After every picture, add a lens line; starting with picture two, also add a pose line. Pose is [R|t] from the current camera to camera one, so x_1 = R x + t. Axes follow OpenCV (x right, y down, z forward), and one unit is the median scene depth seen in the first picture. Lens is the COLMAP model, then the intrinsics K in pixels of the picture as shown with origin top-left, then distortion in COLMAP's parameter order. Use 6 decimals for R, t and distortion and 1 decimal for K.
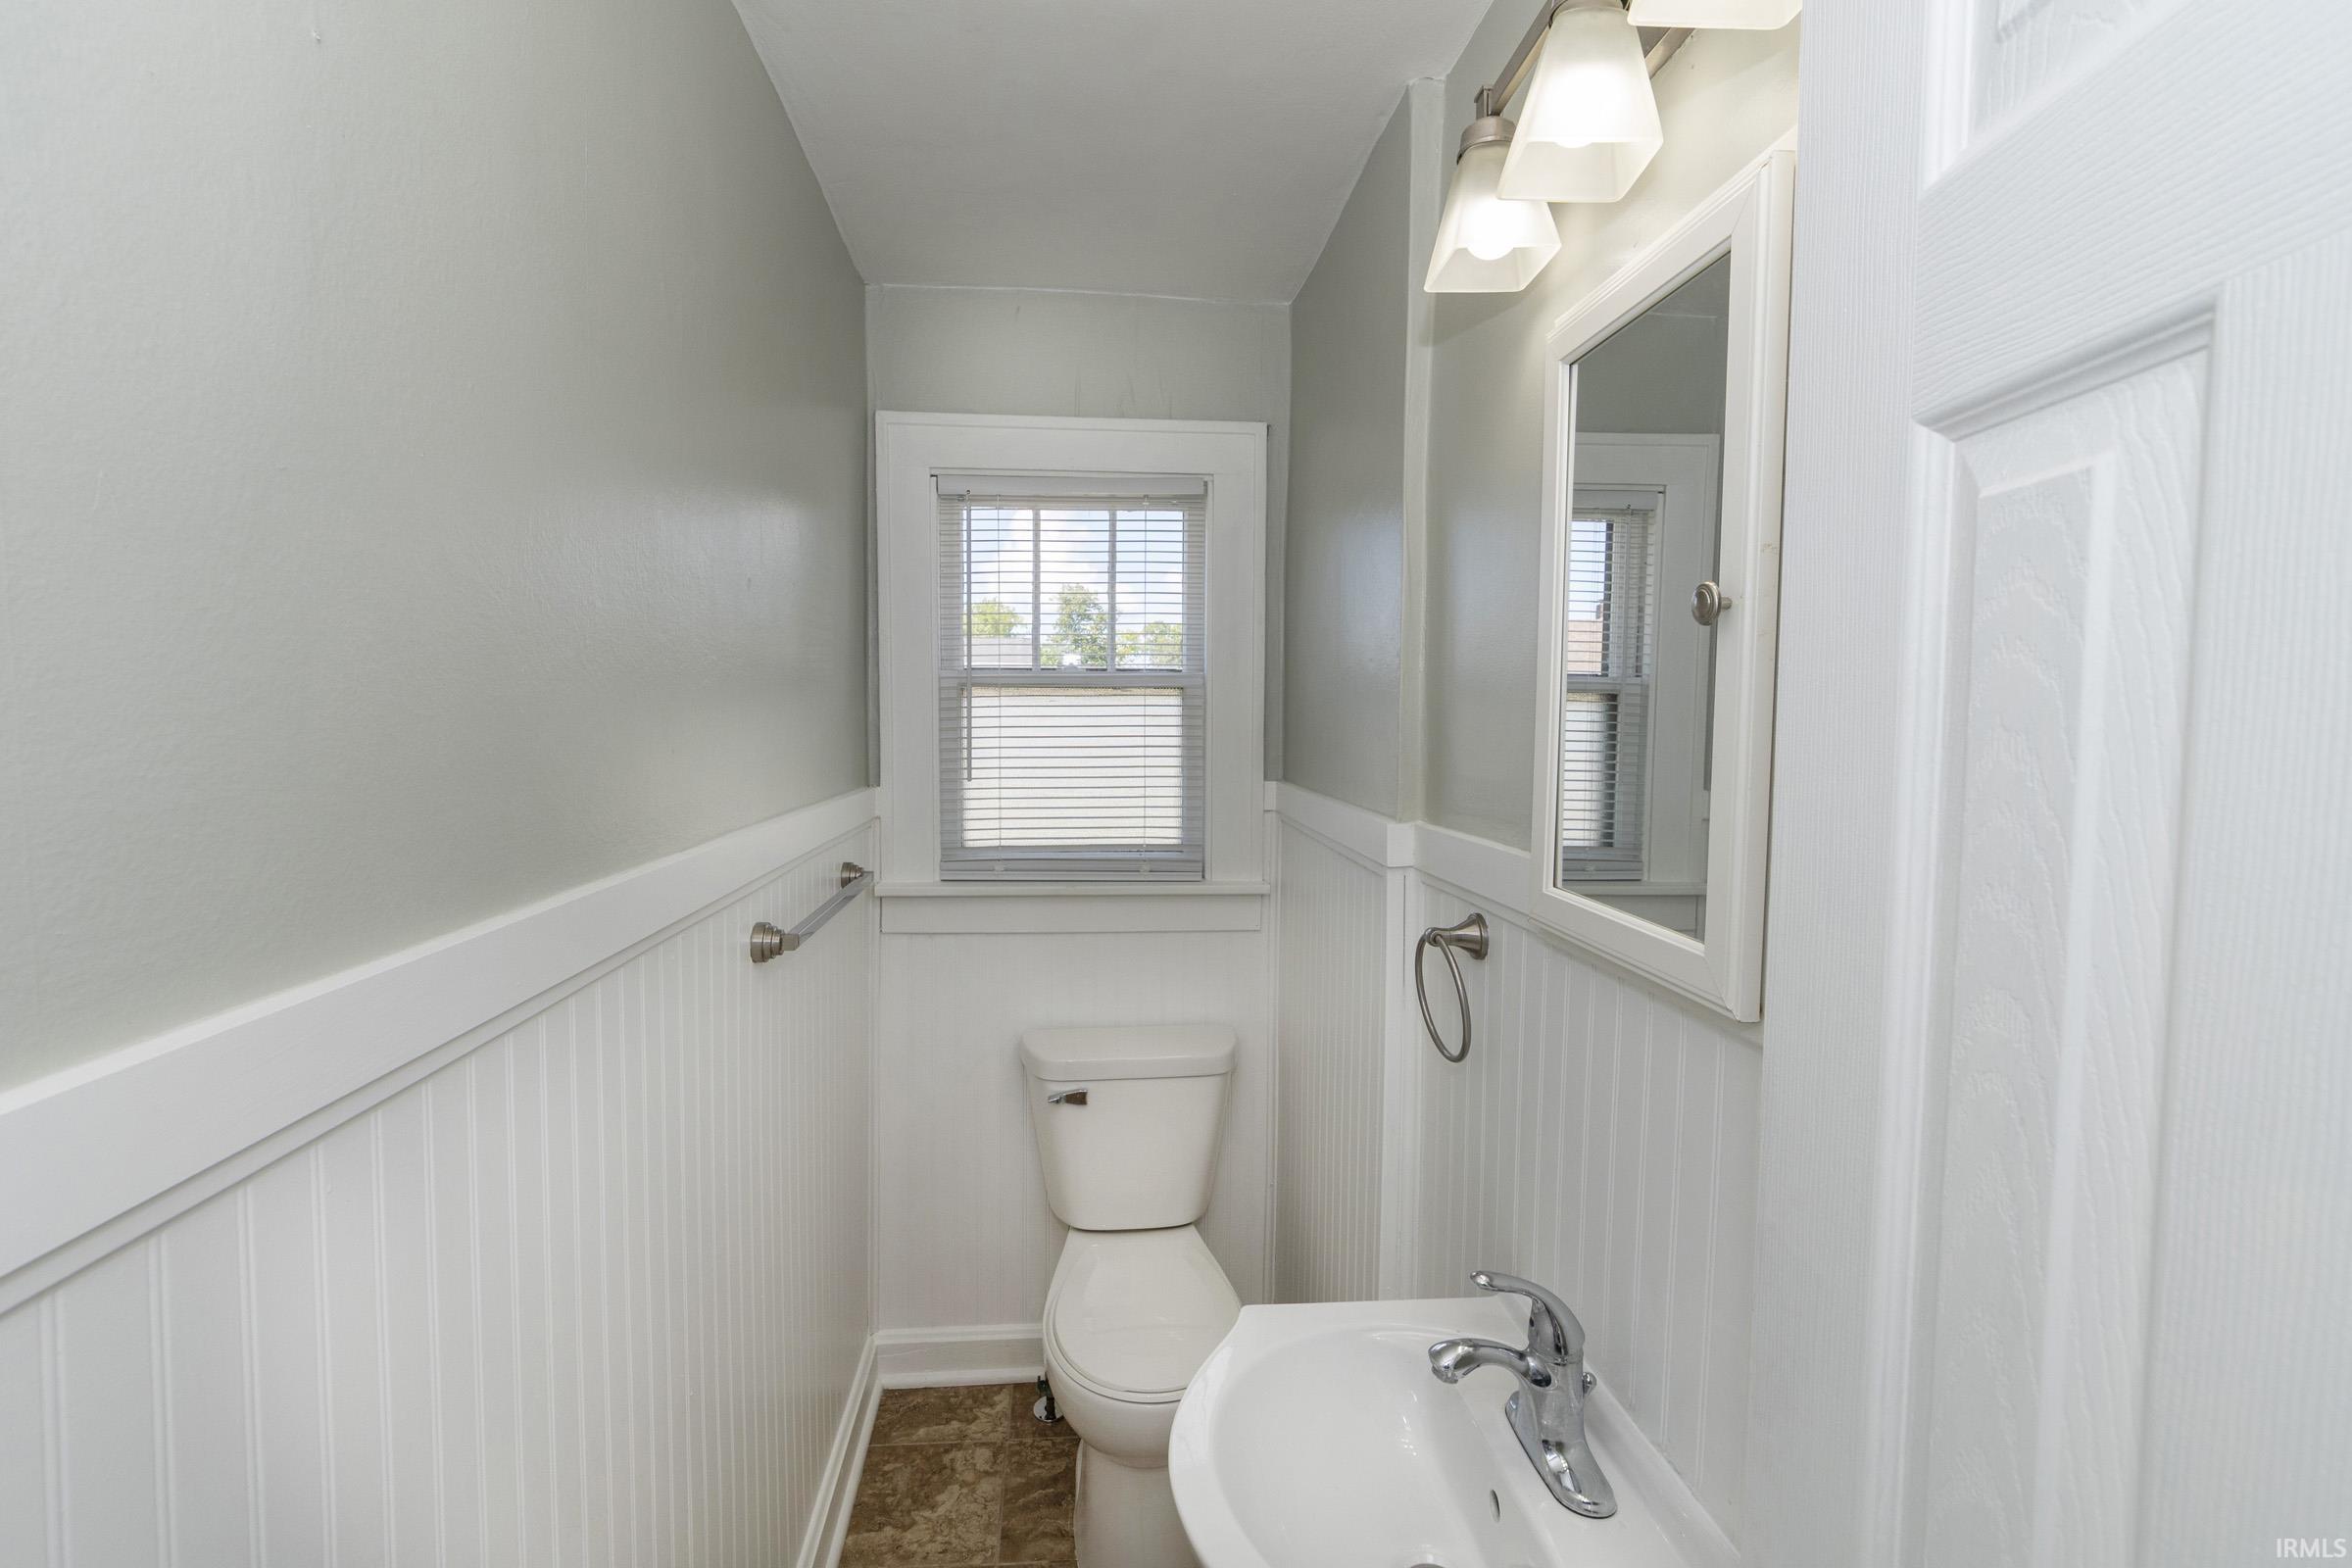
lens RADIAL K [[1010.4, 0, 1154.5], [0, 1010.4, 773.0], [0, 0, 1]] dist [0.000022, -0.006965]
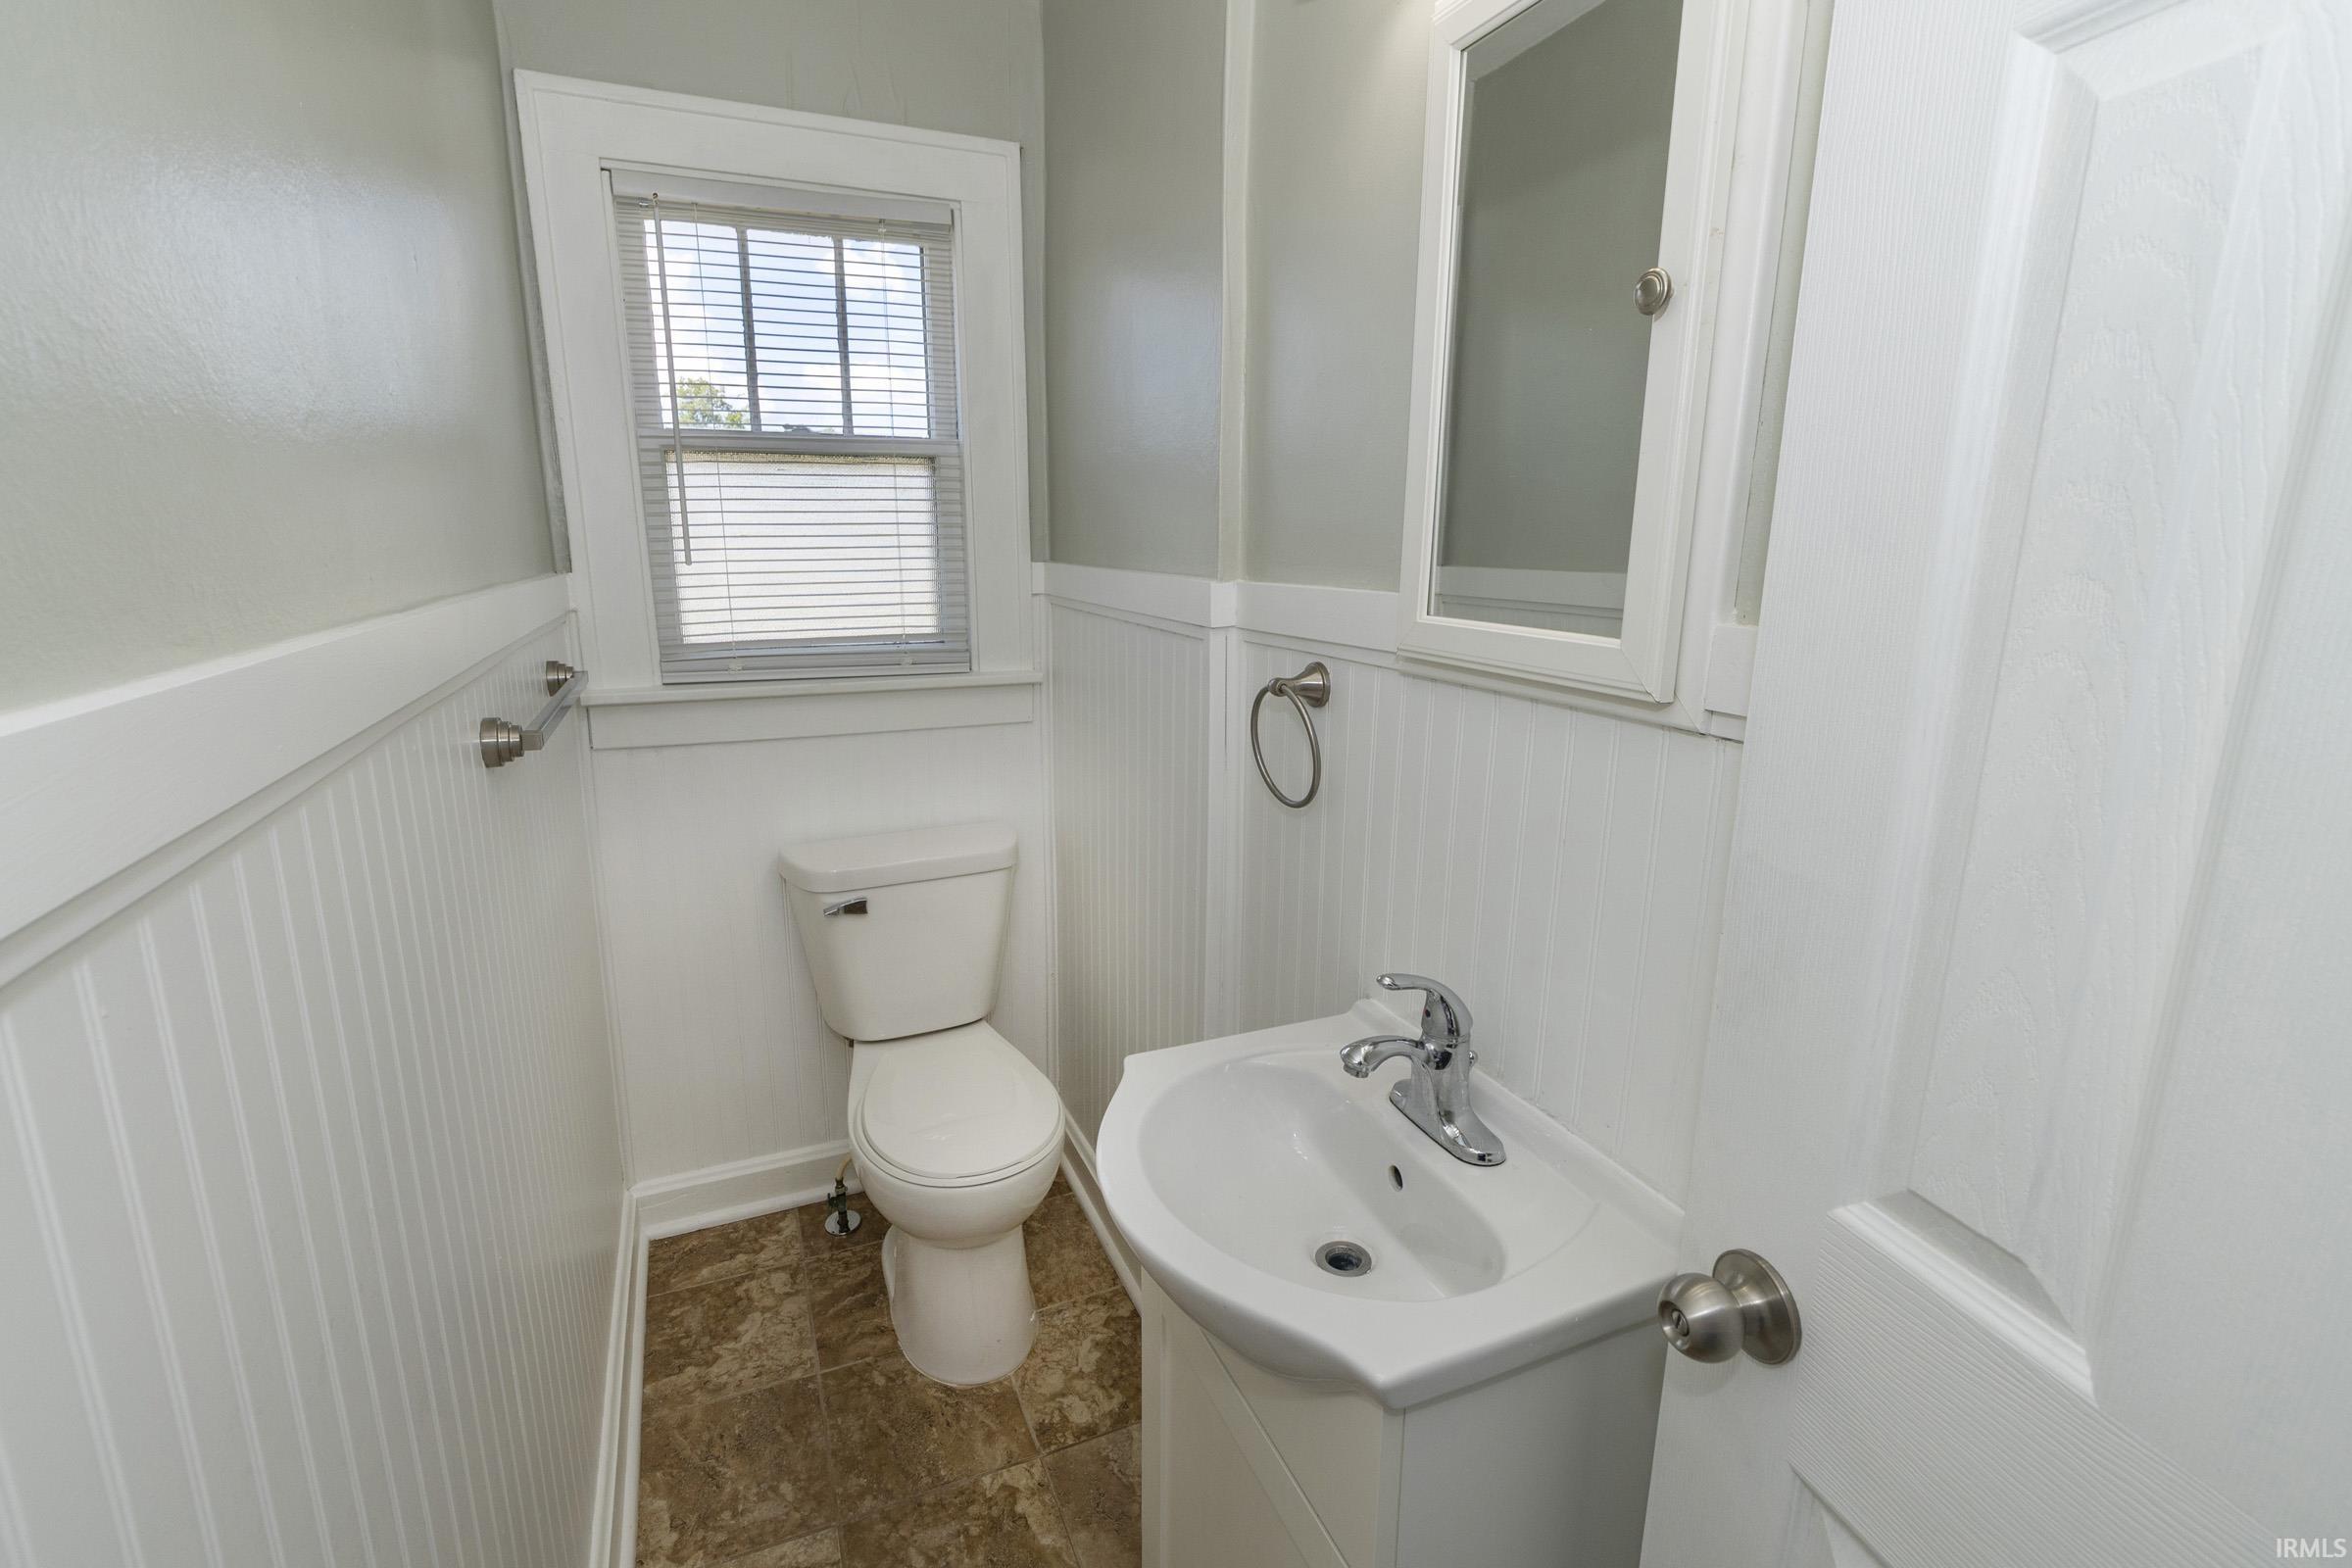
lens RADIAL K [[1042.5, 0, 1145.5], [0, 1042.5, 770.1], [0, 0, 1]] dist [0.001635, -0.000931]
pose [[0.951373, -0.070589, 0.299844, -0.104663], [0.020529, 0.985755, 0.166930, 0.044175], [-0.307356, -0.152657, 0.939270, 0.040094]]
